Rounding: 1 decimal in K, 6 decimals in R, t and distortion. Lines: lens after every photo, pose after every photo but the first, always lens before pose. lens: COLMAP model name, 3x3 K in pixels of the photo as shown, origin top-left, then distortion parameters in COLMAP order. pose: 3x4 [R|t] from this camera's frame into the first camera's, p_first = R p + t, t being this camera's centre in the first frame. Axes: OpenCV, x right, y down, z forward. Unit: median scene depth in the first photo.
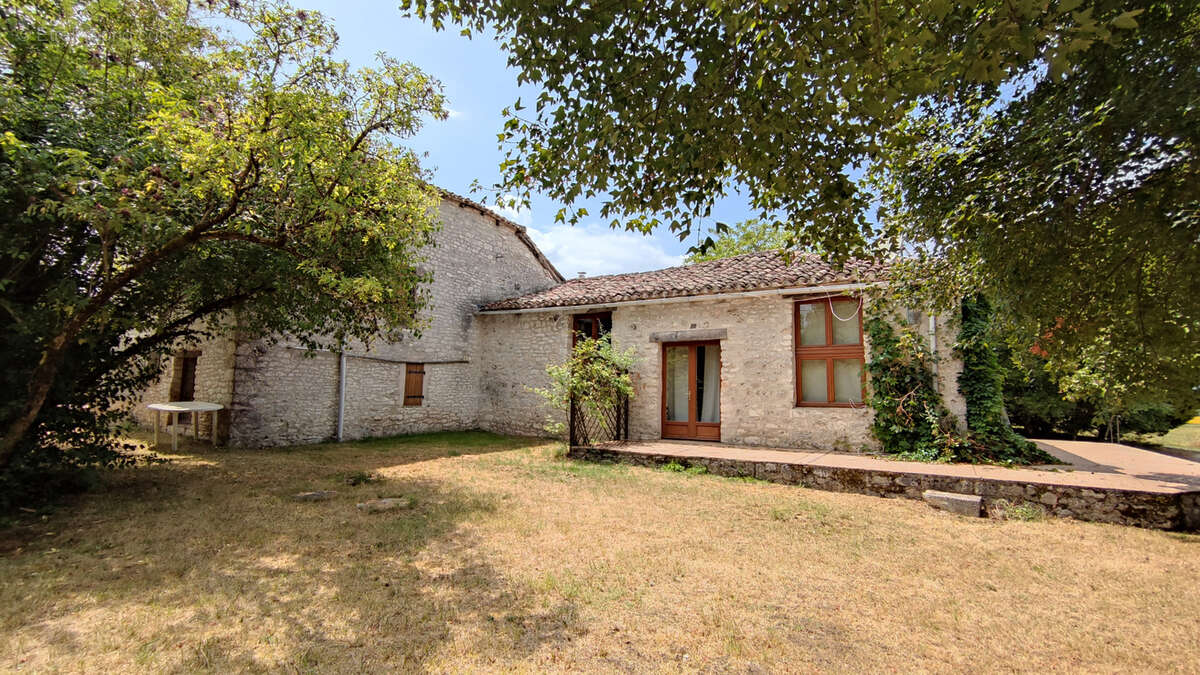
lens RADIAL K [[546.1, 0, 601.3], [0, 546.1, 336.0], [0, 0, 1]] dist [-0.000194, -0.000660]
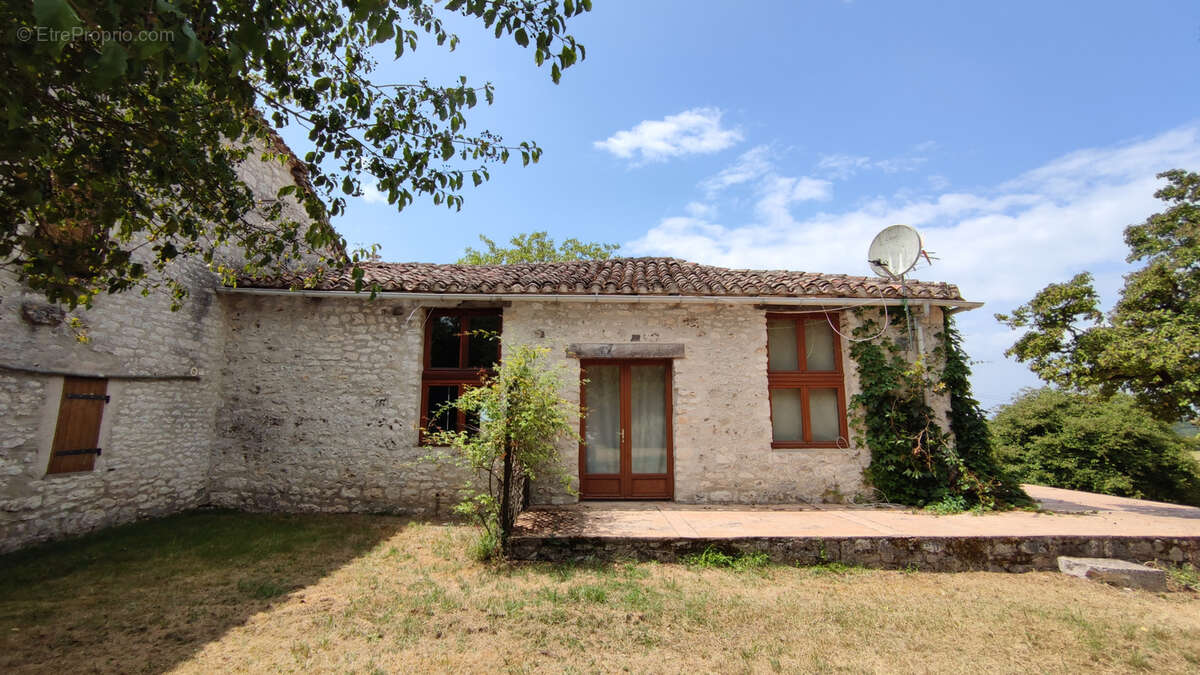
lens RADIAL K [[546.1, 0, 597.3], [0, 546.1, 335.5], [0, 0, 1]] dist [-0.000194, -0.000660]
pose [[0.839799, 0.073166, 0.537944, -0.265681], [-0.045805, 0.996893, -0.064081, 0.027974], [-0.540961, 0.029175, 0.840541, 0.442809]]
